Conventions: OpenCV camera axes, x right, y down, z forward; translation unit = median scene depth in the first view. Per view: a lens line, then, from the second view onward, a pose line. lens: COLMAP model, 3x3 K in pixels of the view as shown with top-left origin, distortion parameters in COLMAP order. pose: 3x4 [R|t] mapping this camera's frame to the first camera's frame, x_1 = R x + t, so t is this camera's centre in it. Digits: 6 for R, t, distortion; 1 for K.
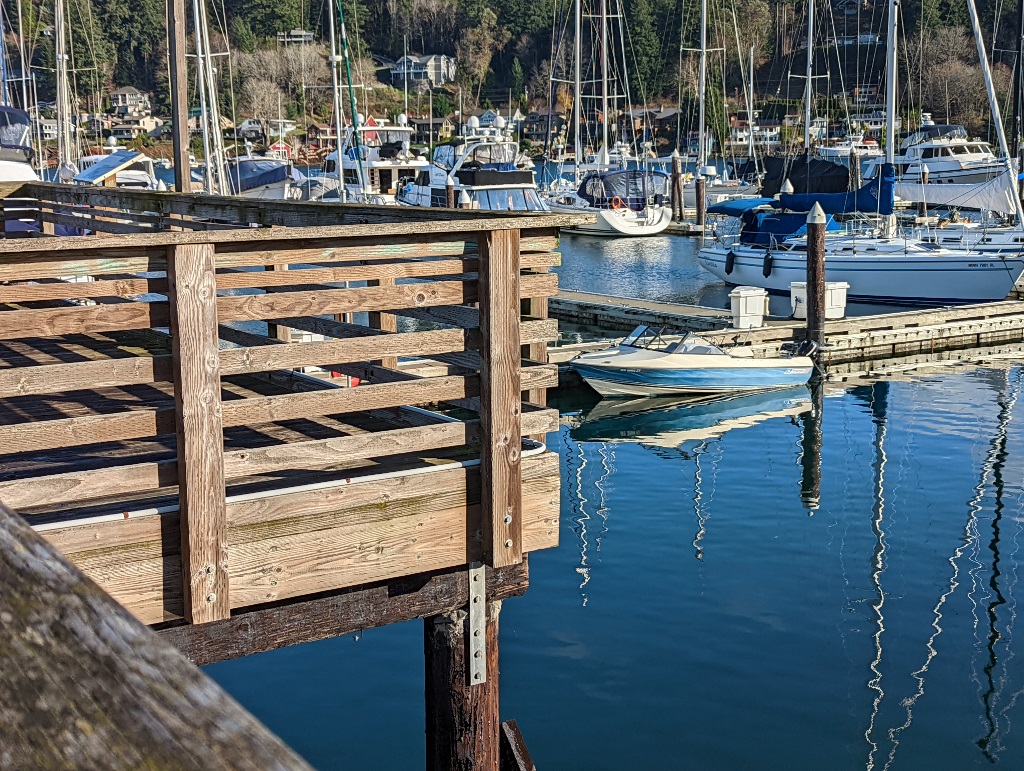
lens RADIAL K [[1494.8, 0, 512.0], [0, 1494.8, 385.5], [0, 0, 1]] dist [0.082610, -0.166684]
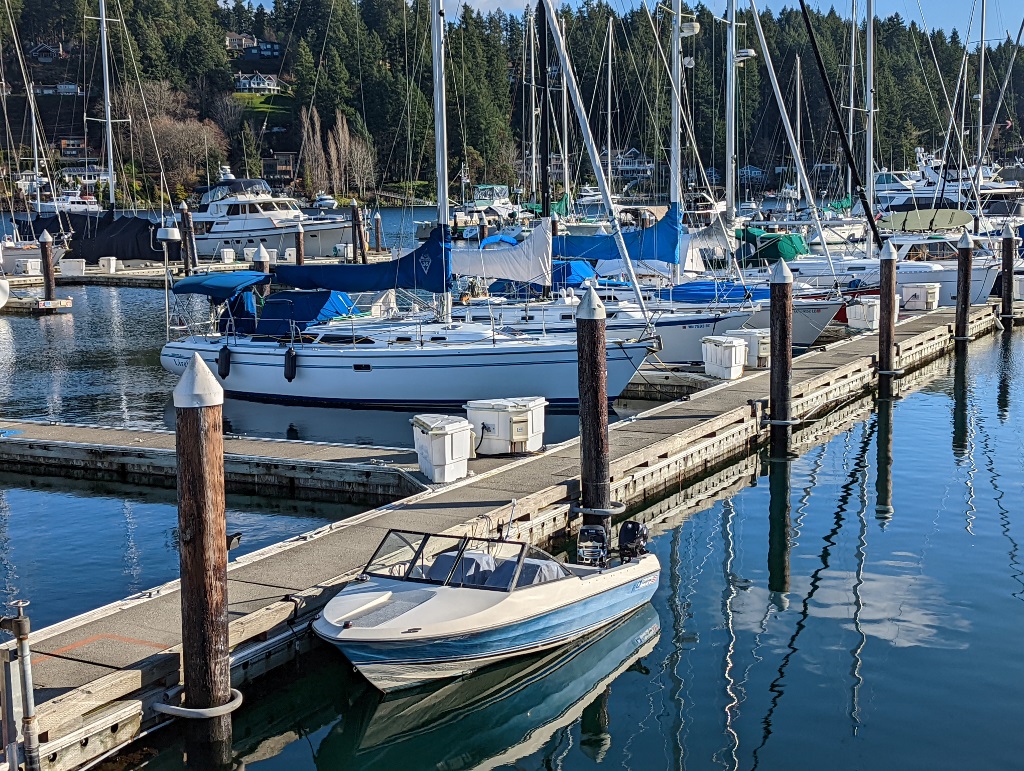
lens RADIAL K [[1494.8, 0, 512.0], [0, 1494.8, 385.5], [0, 0, 1]] dist [0.082610, -0.166684]
pose [[0.858843, -0.063587, 0.508276, -0.047296], [0.081896, 0.996547, -0.013710, -0.022179], [-0.505649, 0.053401, 0.861085, 0.138343]]
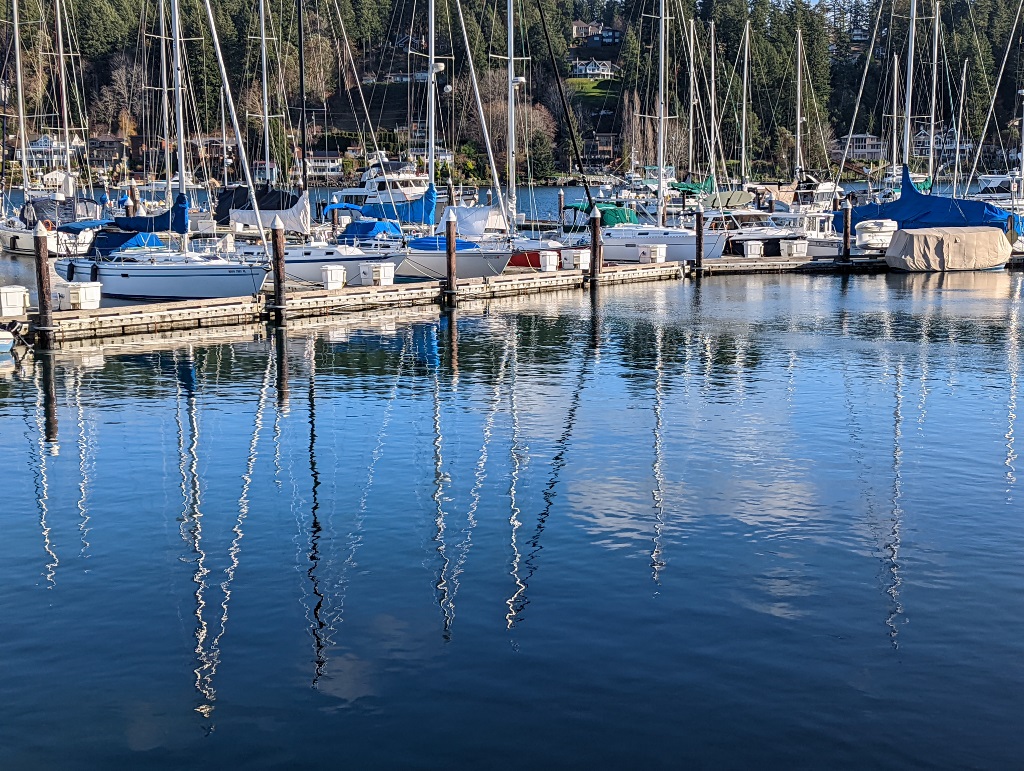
lens RADIAL K [[1488.5, 0, 550.5], [0, 1488.5, 387.0], [0, 0, 1]] dist [0.193504, -0.409825]
pose [[0.960407, -0.030983, 0.276873, 0.078636], [0.035990, 0.999267, -0.013019, 0.018835], [-0.276266, 0.022468, 0.960818, -0.132963]]
